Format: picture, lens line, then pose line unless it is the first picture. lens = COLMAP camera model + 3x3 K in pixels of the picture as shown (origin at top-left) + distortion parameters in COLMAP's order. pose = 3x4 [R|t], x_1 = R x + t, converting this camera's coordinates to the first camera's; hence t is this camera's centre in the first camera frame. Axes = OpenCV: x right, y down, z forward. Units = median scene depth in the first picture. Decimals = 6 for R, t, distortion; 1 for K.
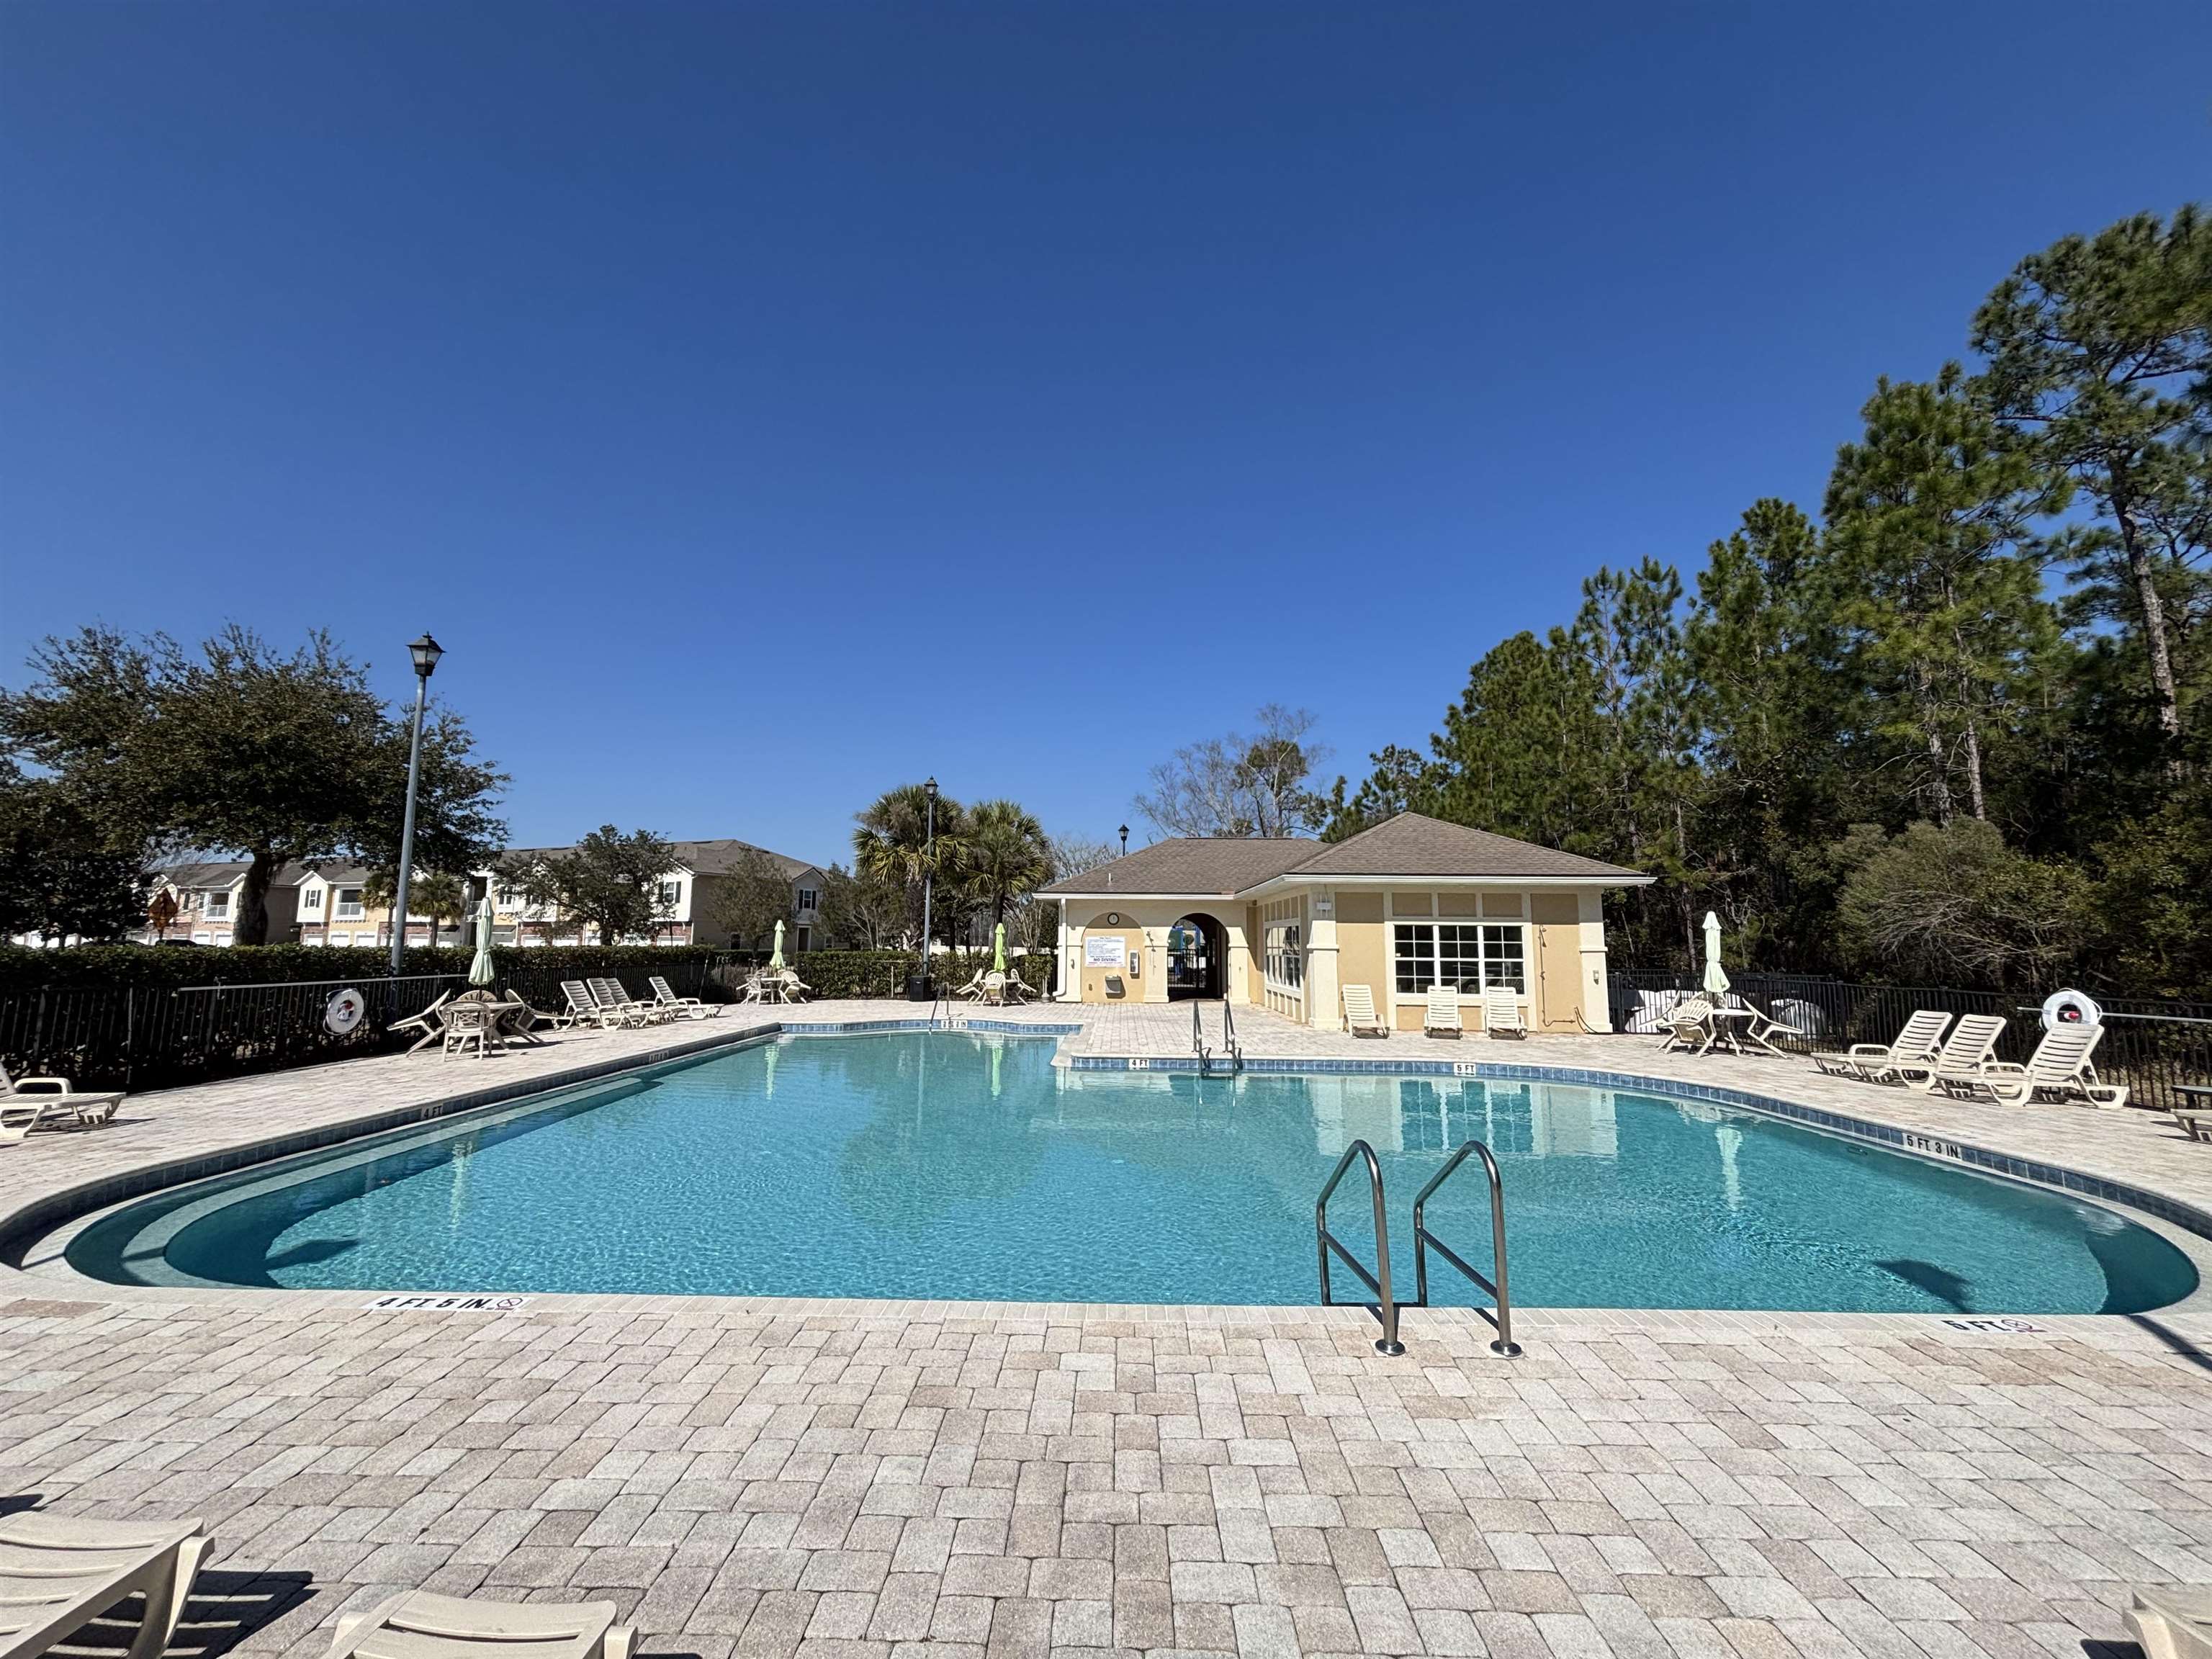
lens RADIAL K [[889.6, 0, 1107.4], [0, 889.6, 824.4], [0, 0, 1]] dist [-0.001200, 0.001012]
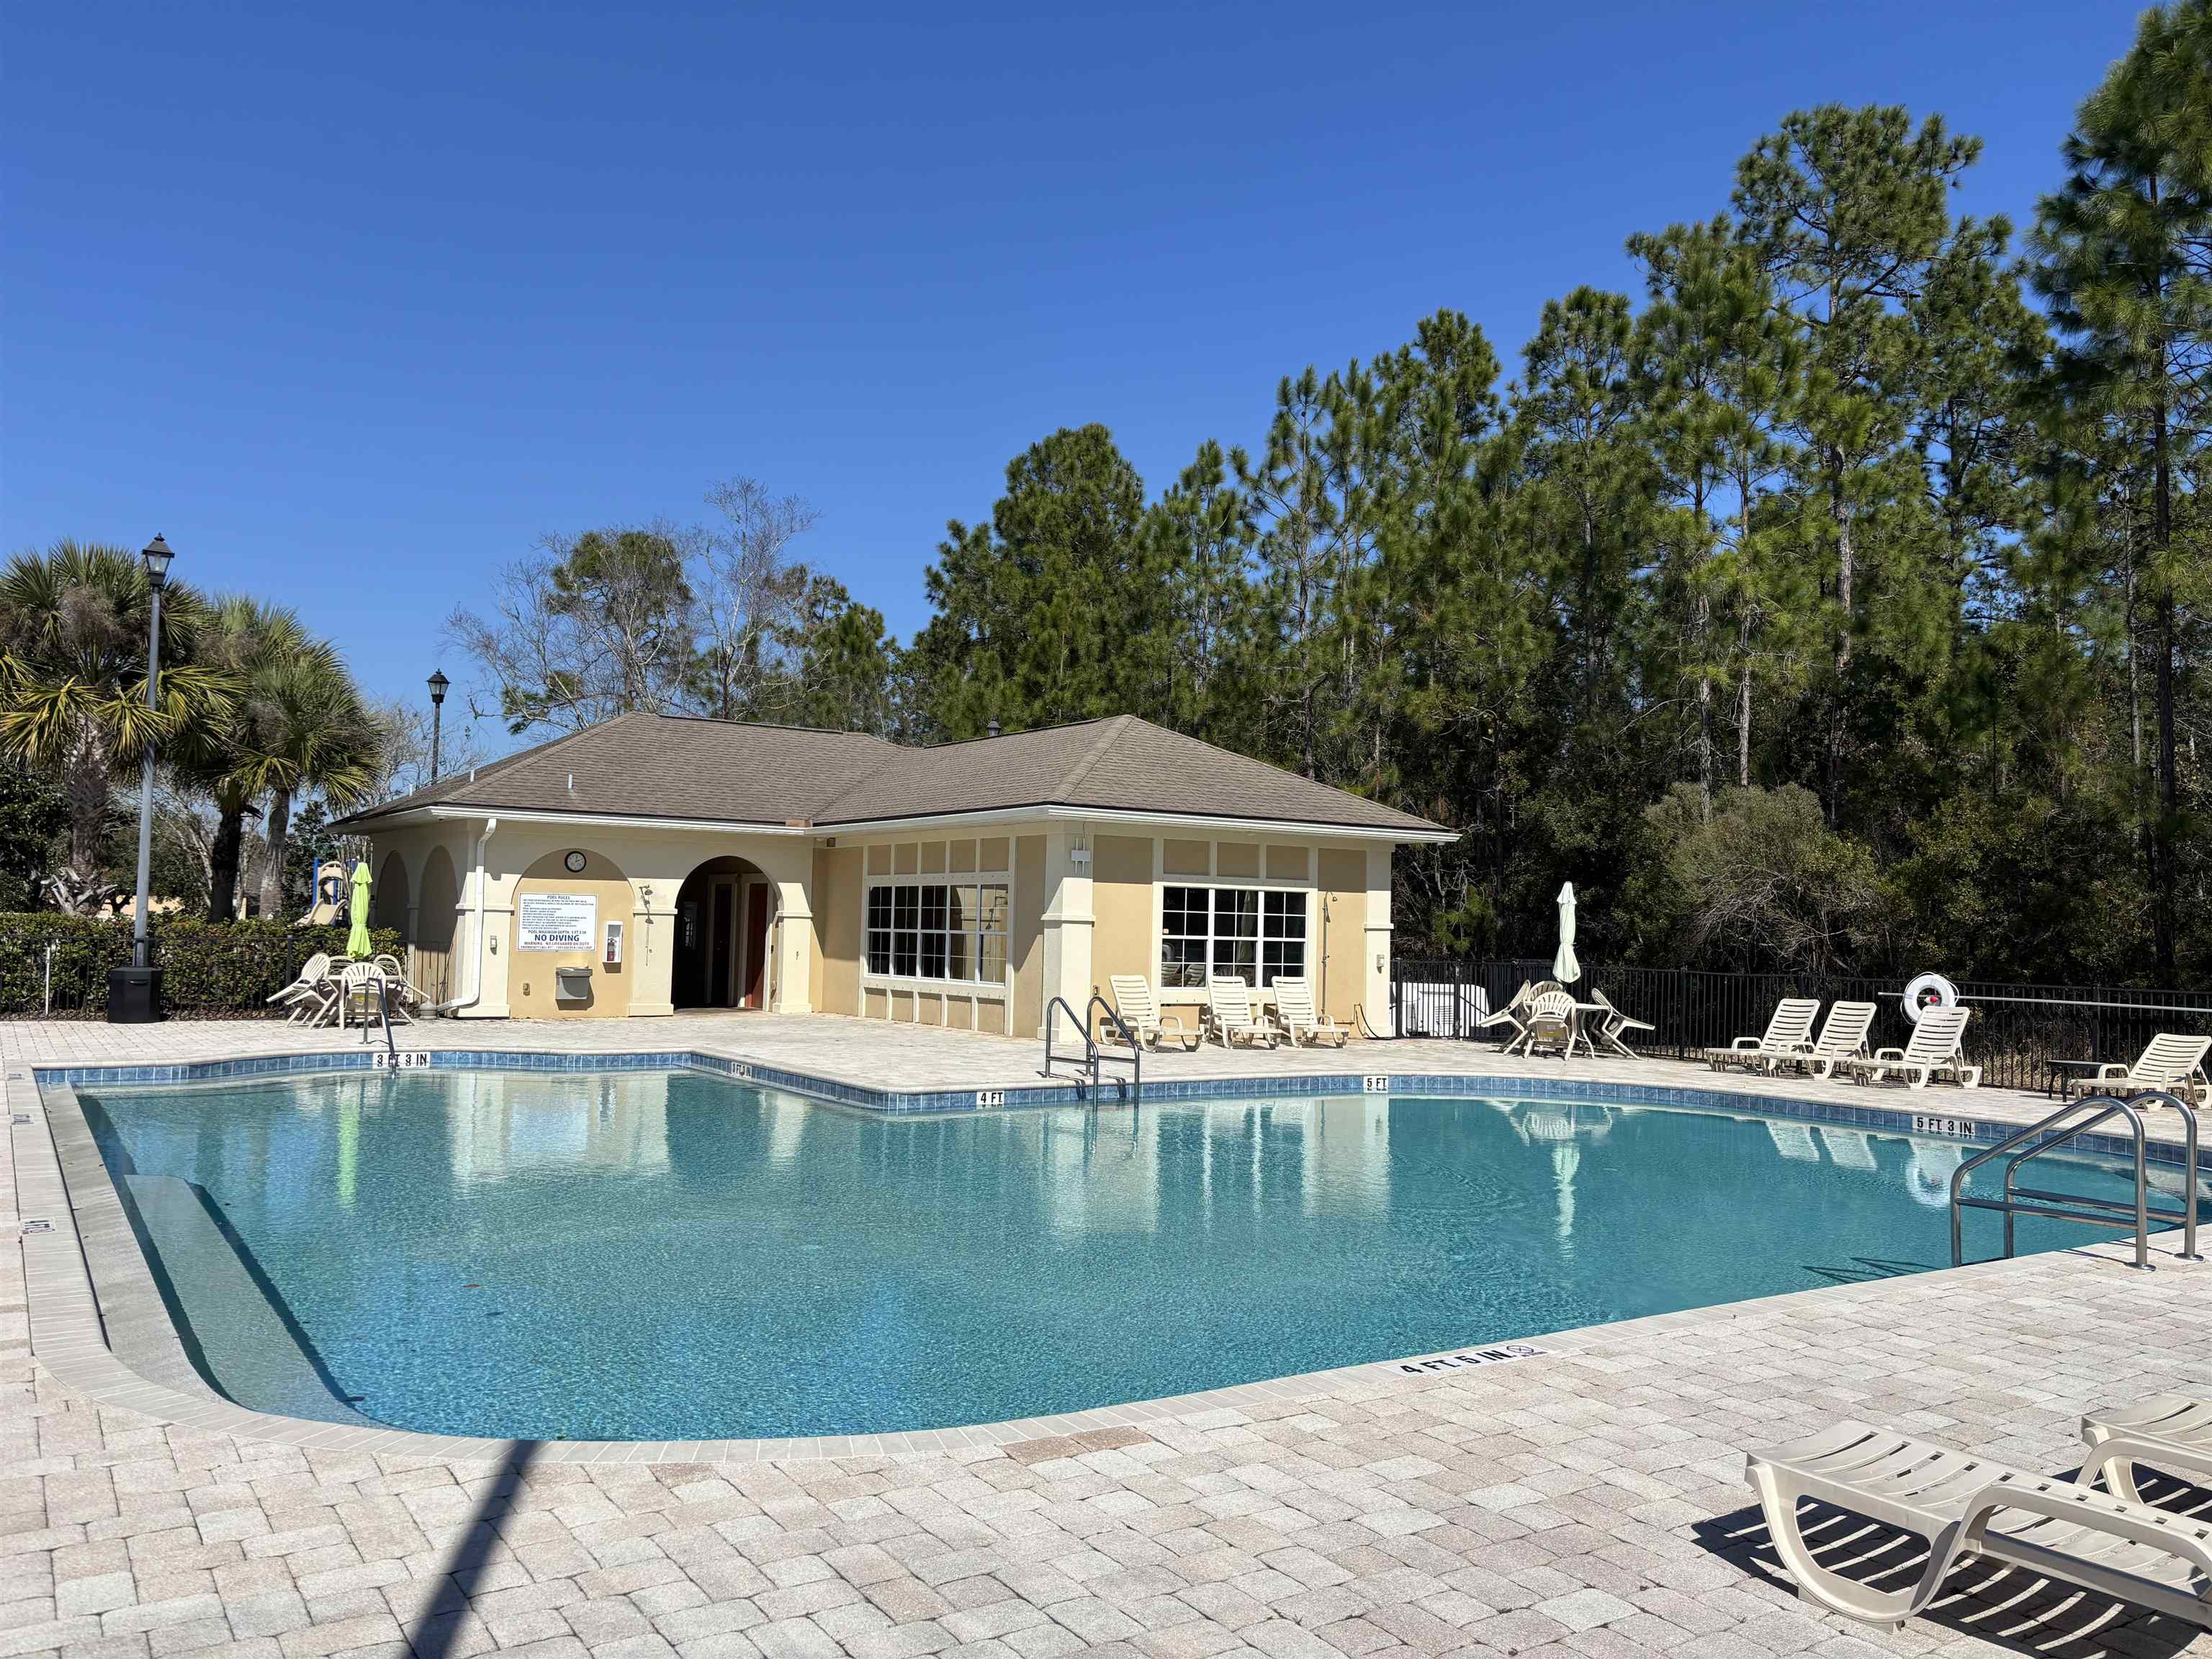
lens RADIAL K [[1662.0, 0, 1111.8], [0, 1662.0, 827.1], [0, 0, 1]] dist [0.039691, -0.031331]
pose [[0.822262, 0.044818, 0.567342, -0.418625], [-0.091447, 0.994346, 0.053986, 0.004772], [-0.561714, -0.096272, 0.821711, 0.002785]]
